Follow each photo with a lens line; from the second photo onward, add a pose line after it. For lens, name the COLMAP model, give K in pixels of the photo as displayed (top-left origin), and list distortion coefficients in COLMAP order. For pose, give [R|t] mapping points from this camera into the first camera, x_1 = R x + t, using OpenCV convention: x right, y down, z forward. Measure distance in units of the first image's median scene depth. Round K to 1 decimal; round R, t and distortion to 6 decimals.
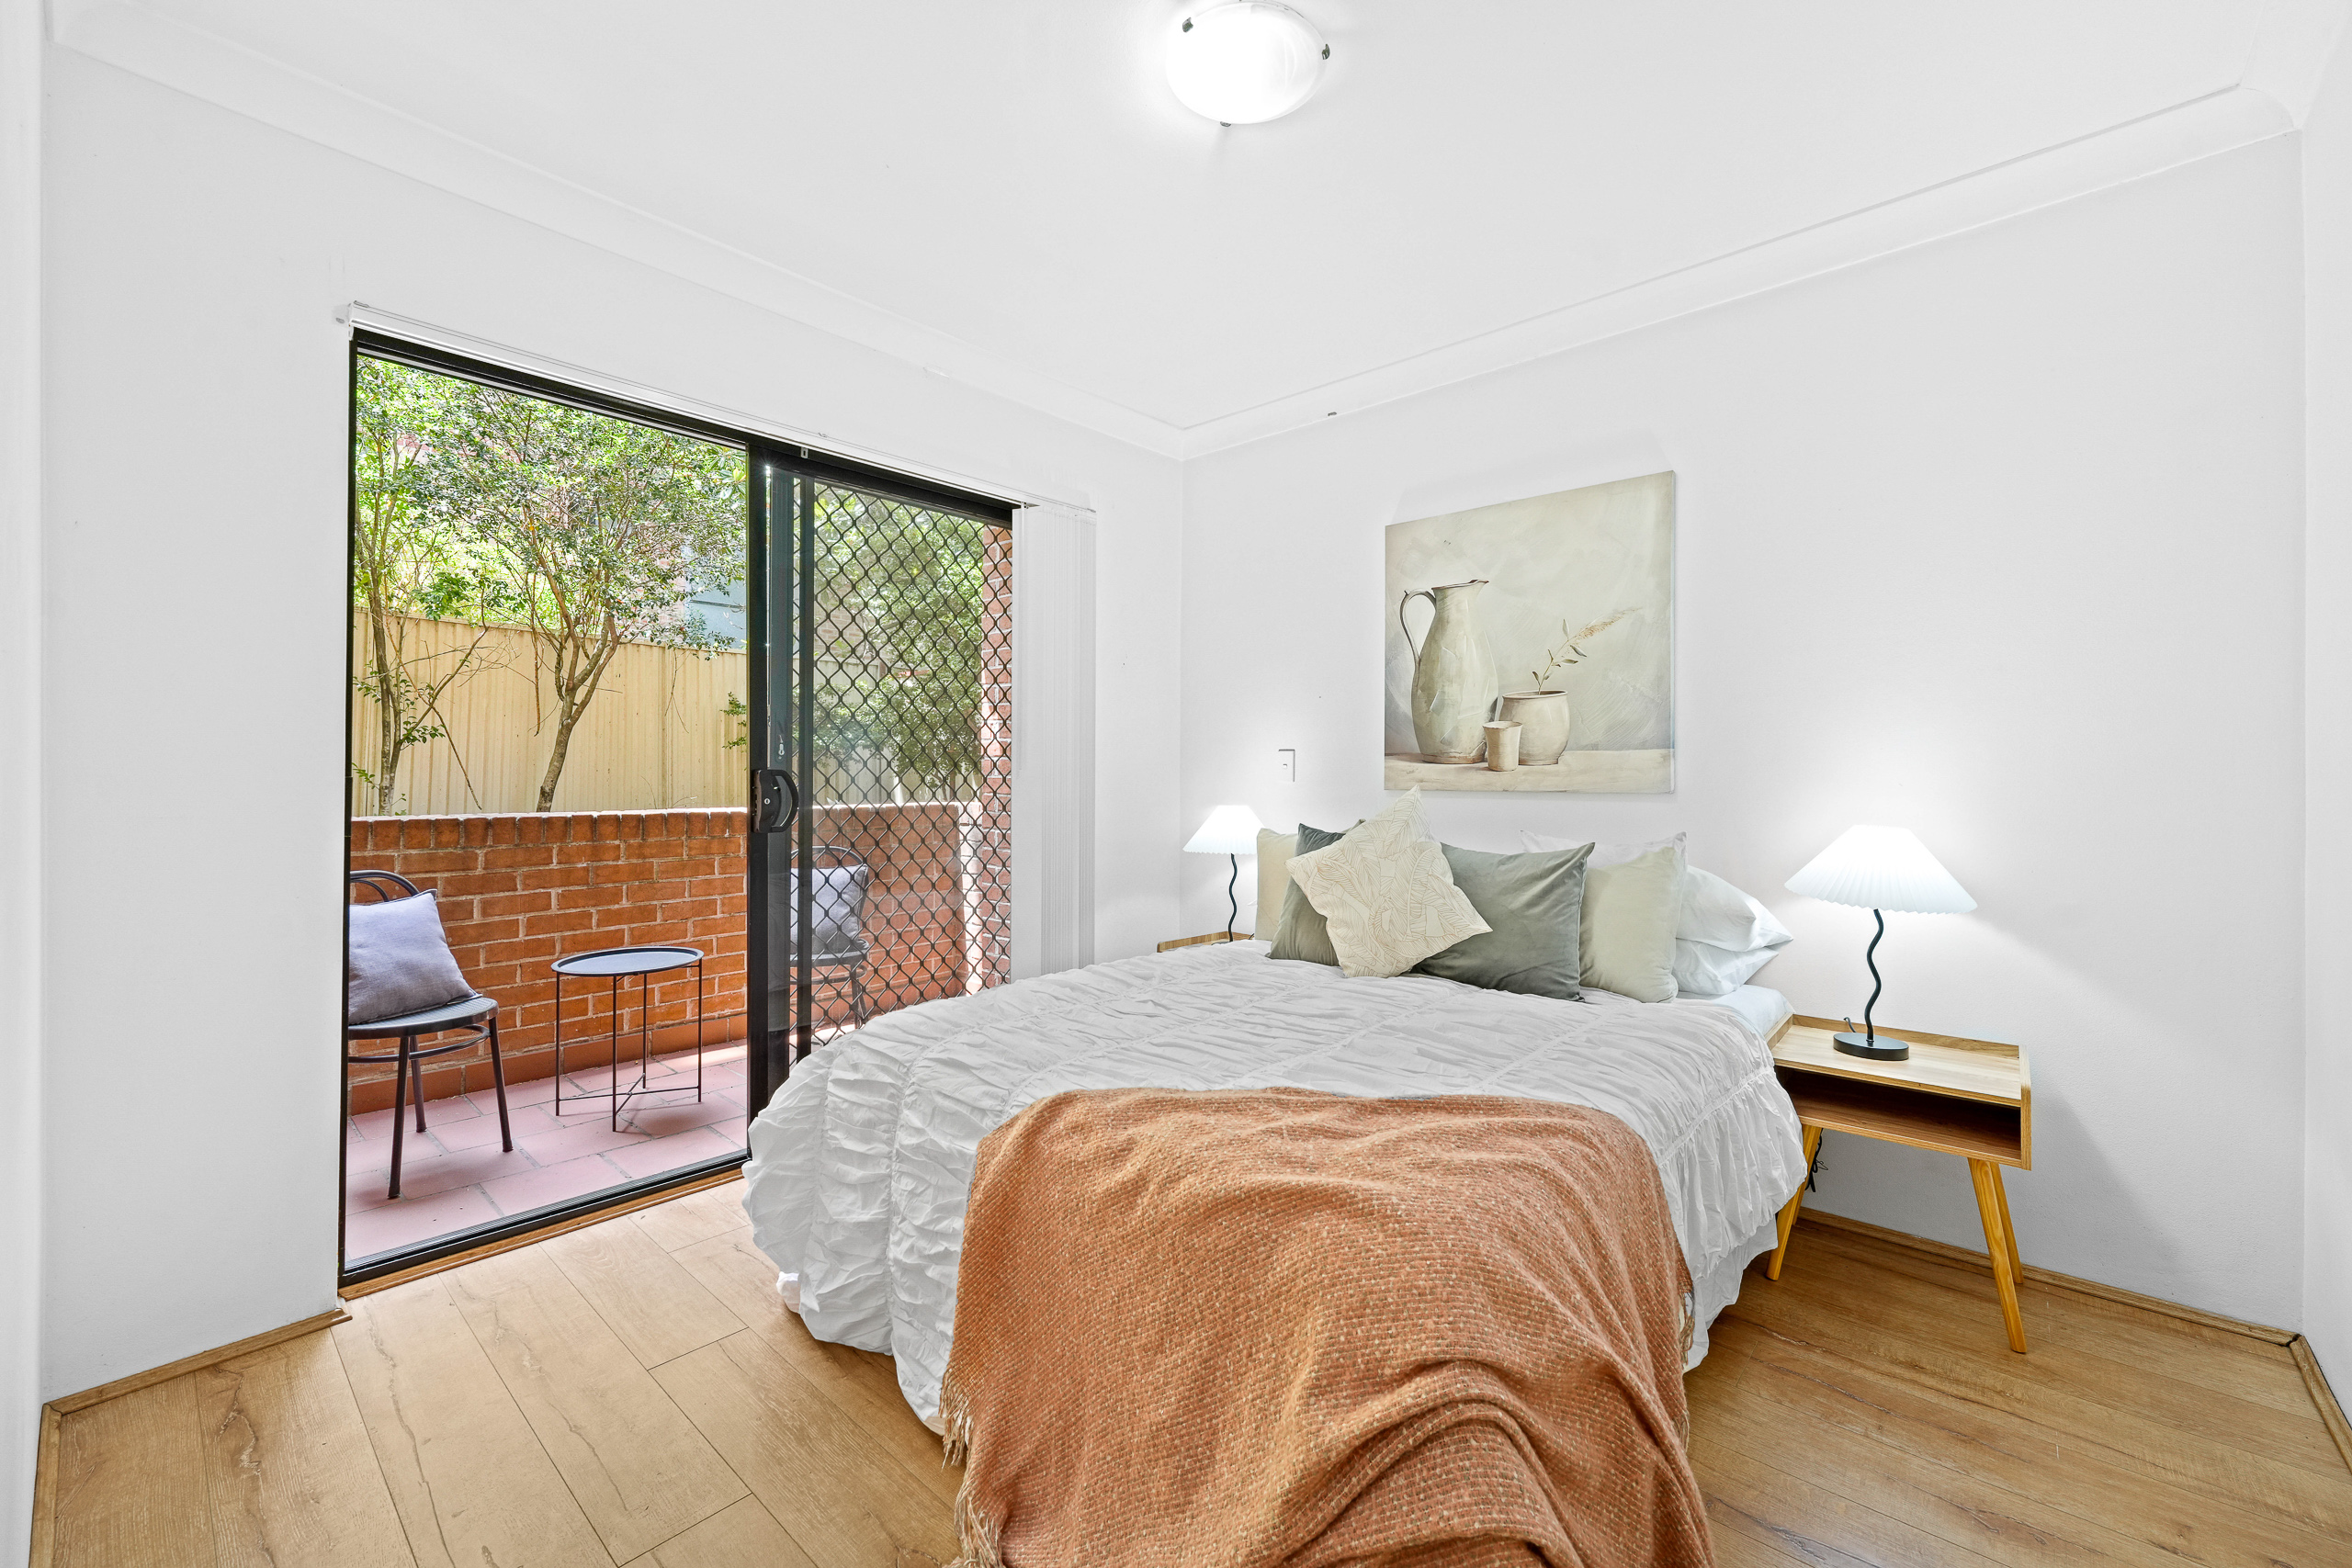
lens RADIAL K [[951.5, 0, 1171.4], [0, 951.5, 769.1], [0, 0, 1]] dist [0.002679, 0.000255]
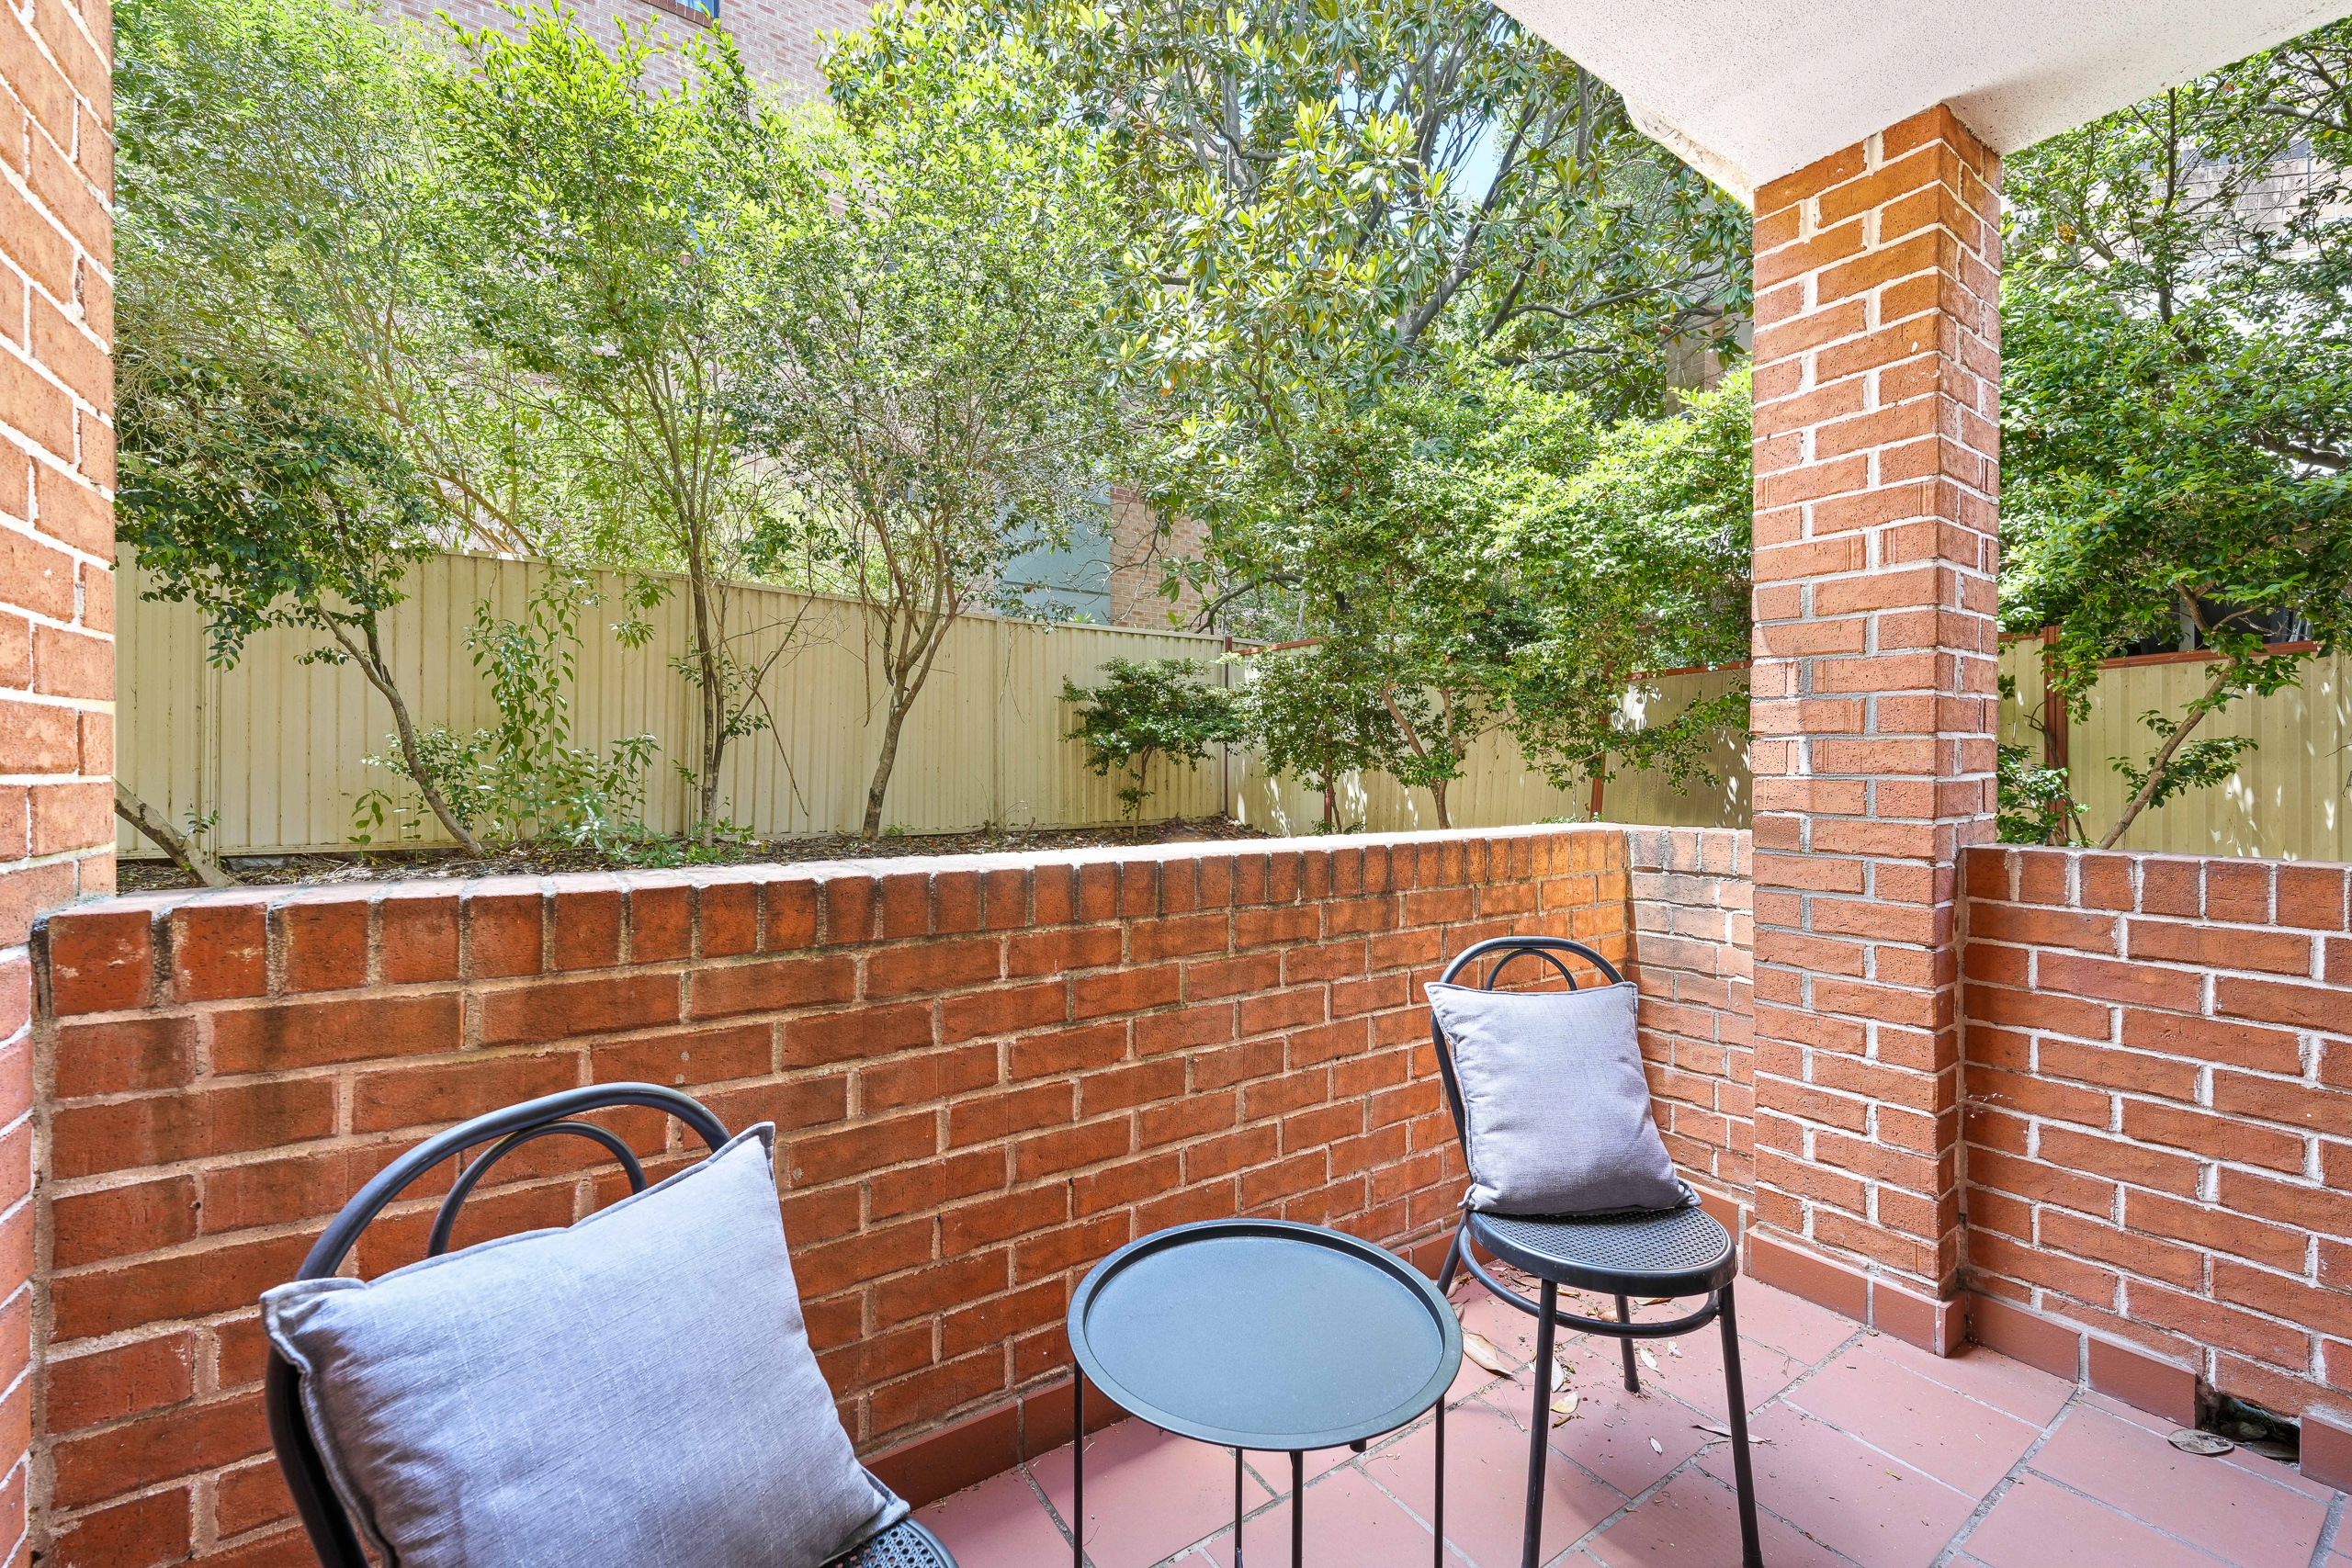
lens RADIAL K [[951.5, 0, 1174.4], [0, 951.5, 780.7], [0, 0, 1]] dist [0.002679, 0.000255]
pose [[0.969982, 0.001109, -0.243176, -0.228171], [0.001996, 0.999920, 0.012523, 0.001965], [0.243170, -0.012632, 0.969901, 0.293419]]
